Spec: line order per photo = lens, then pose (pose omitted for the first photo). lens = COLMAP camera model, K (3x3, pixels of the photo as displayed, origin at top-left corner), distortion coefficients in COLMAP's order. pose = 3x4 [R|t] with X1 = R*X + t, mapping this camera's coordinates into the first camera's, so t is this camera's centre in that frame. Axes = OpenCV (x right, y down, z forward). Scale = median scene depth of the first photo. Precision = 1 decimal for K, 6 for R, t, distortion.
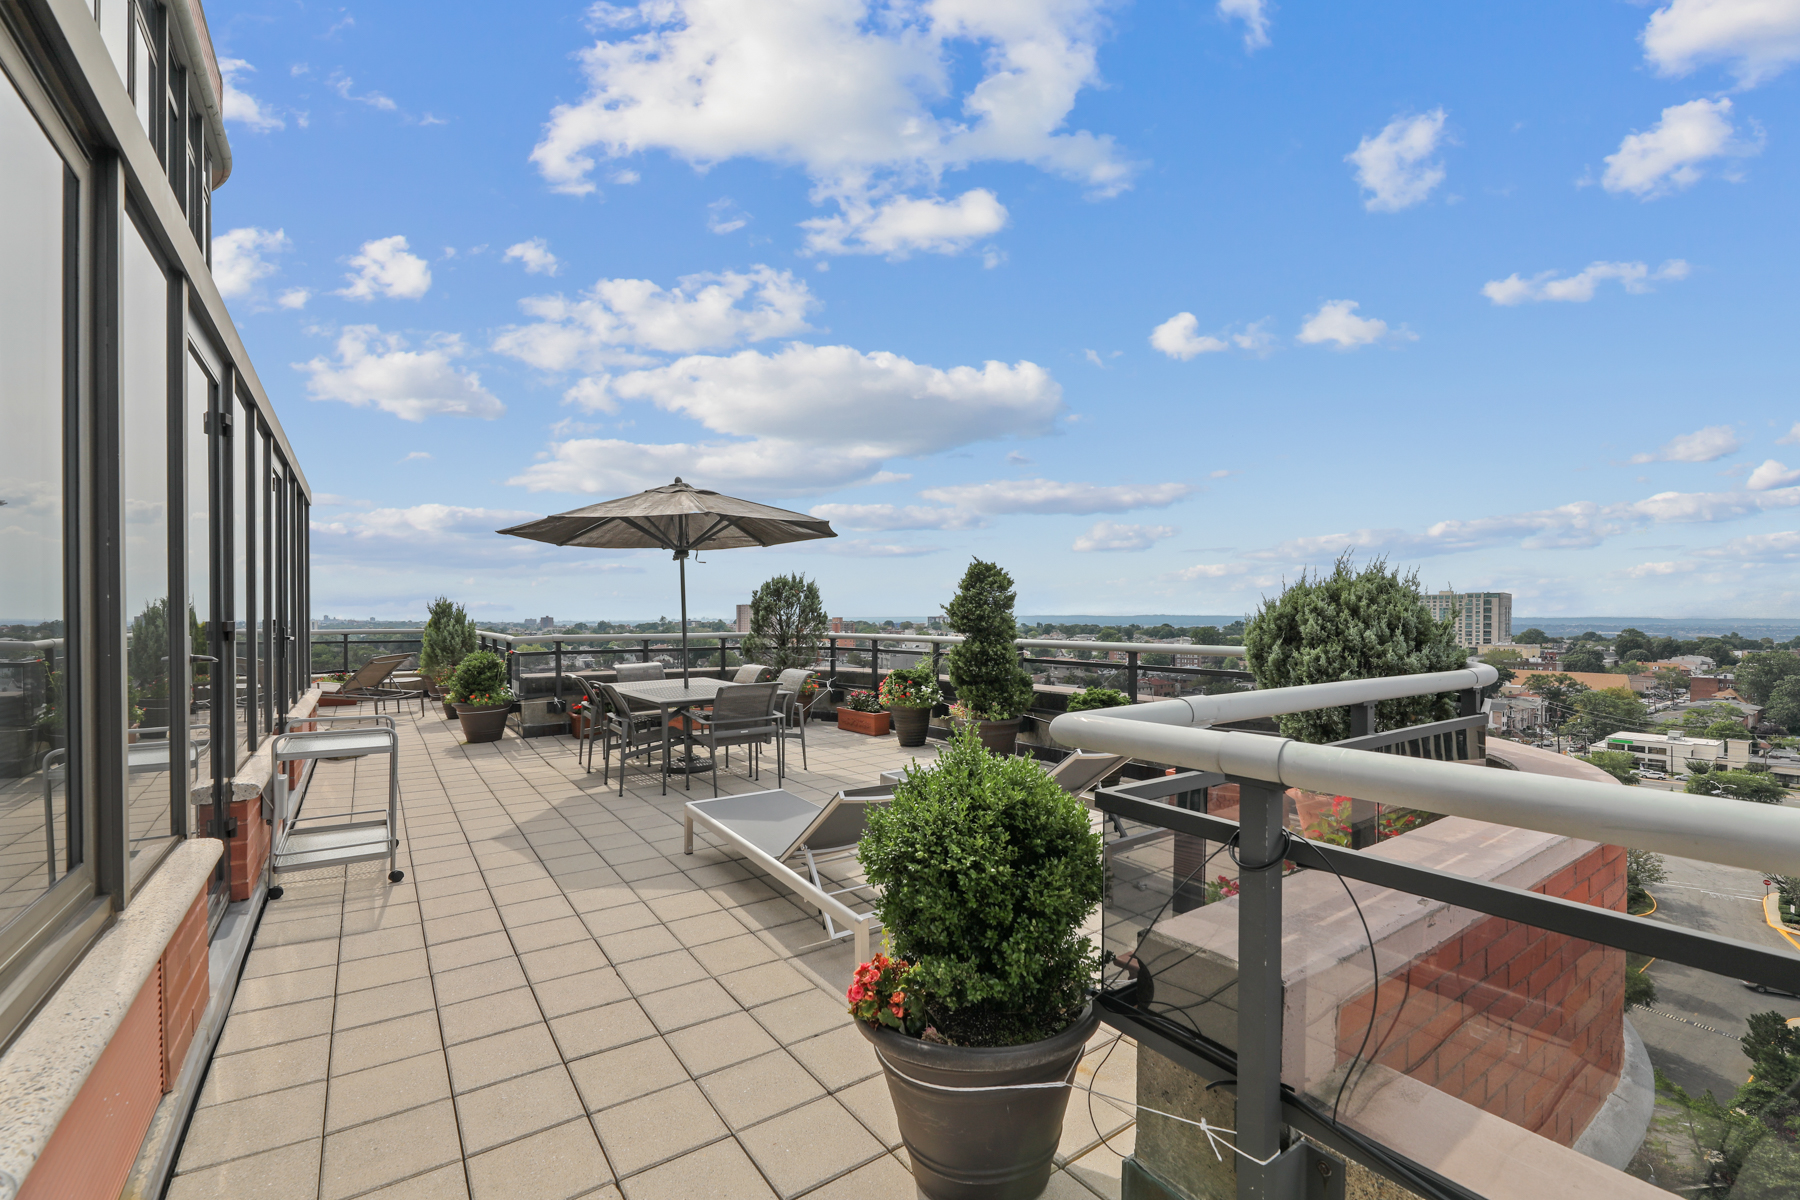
lens RADIAL K [[733.5, 0, 900.0], [0, 733.5, 600.0], [0, 0, 1]] dist [-0.000184, -0.000101]
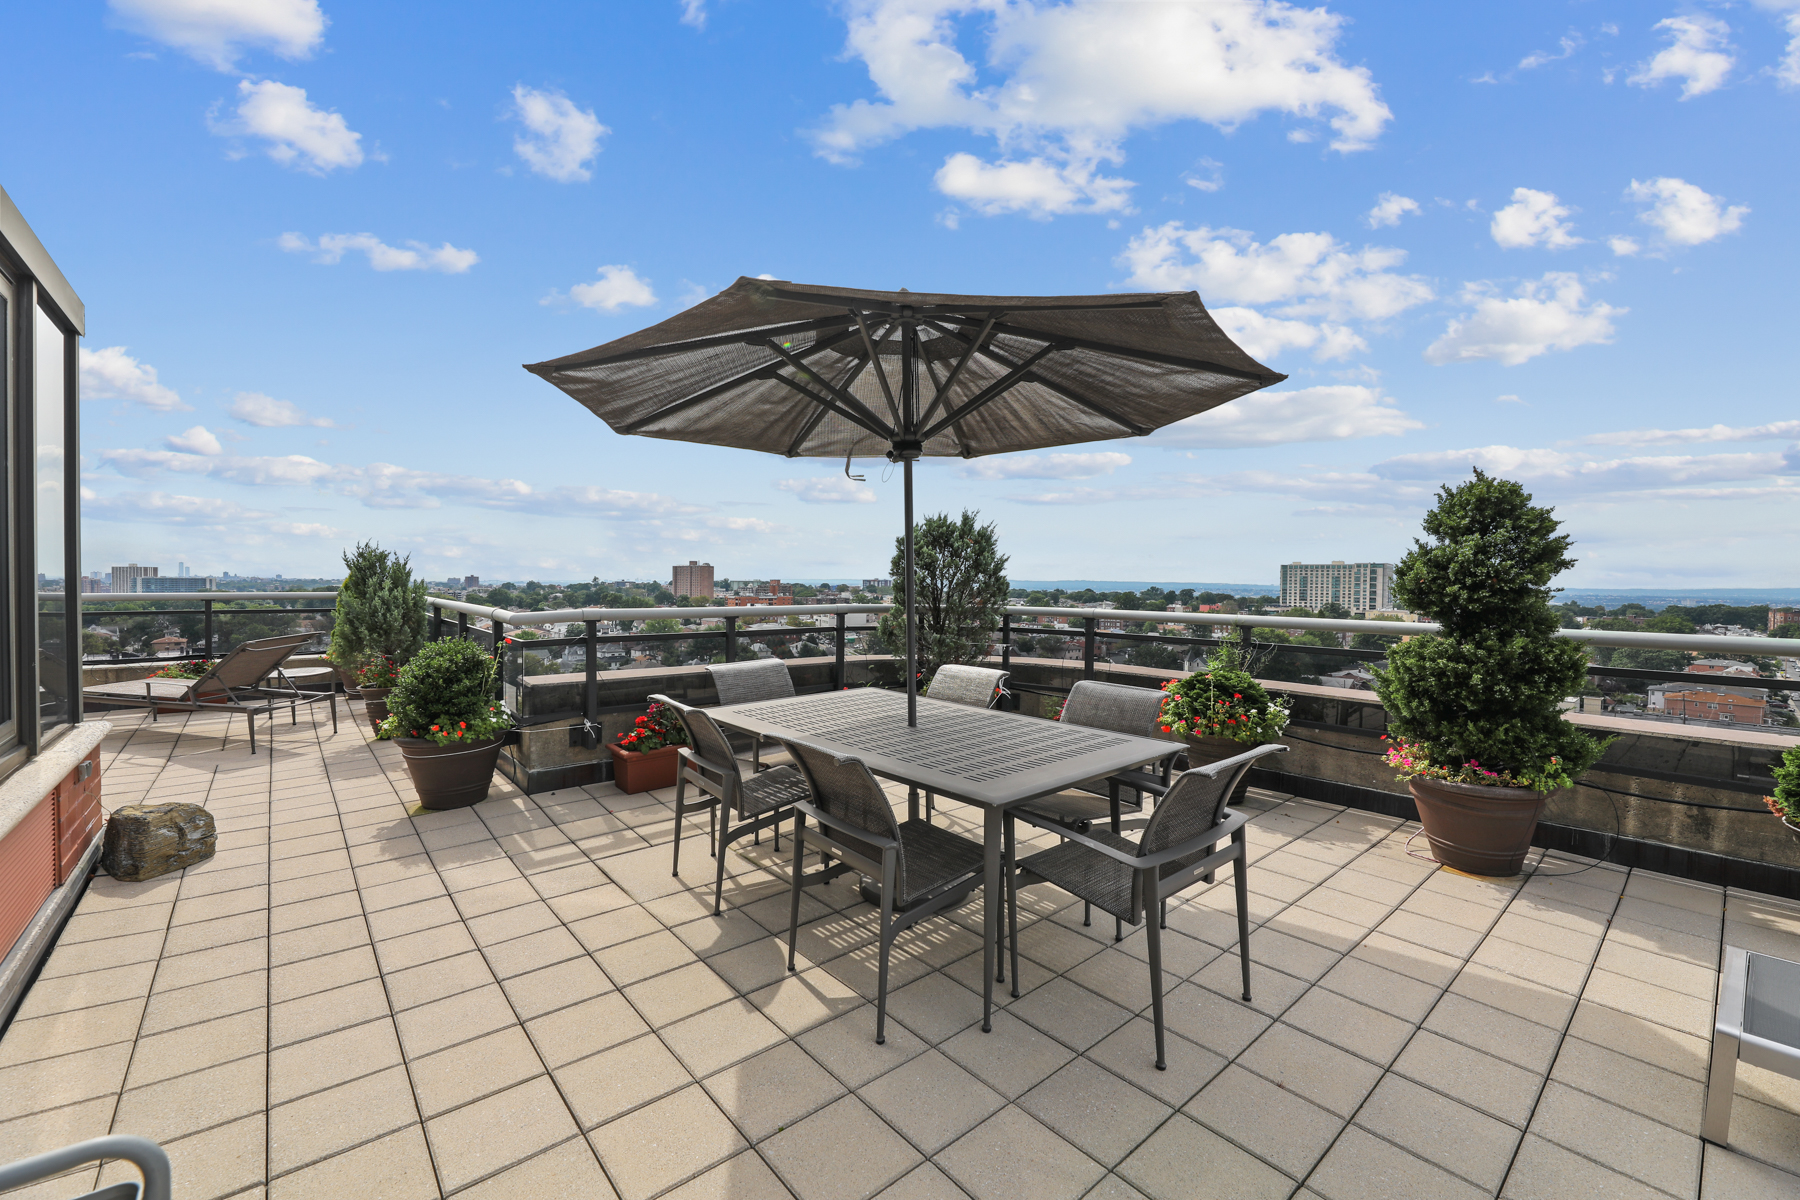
lens RADIAL K [[715.5, 0, 901.7], [0, 715.5, 574.5], [0, 0, 1]] dist [0.001595, 0.000082]
pose [[0.995803, 0.010574, 0.090905, -0.278401], [-0.011942, 0.999823, 0.014512, 0.010617], [-0.090736, -0.015537, 0.995754, 0.431075]]
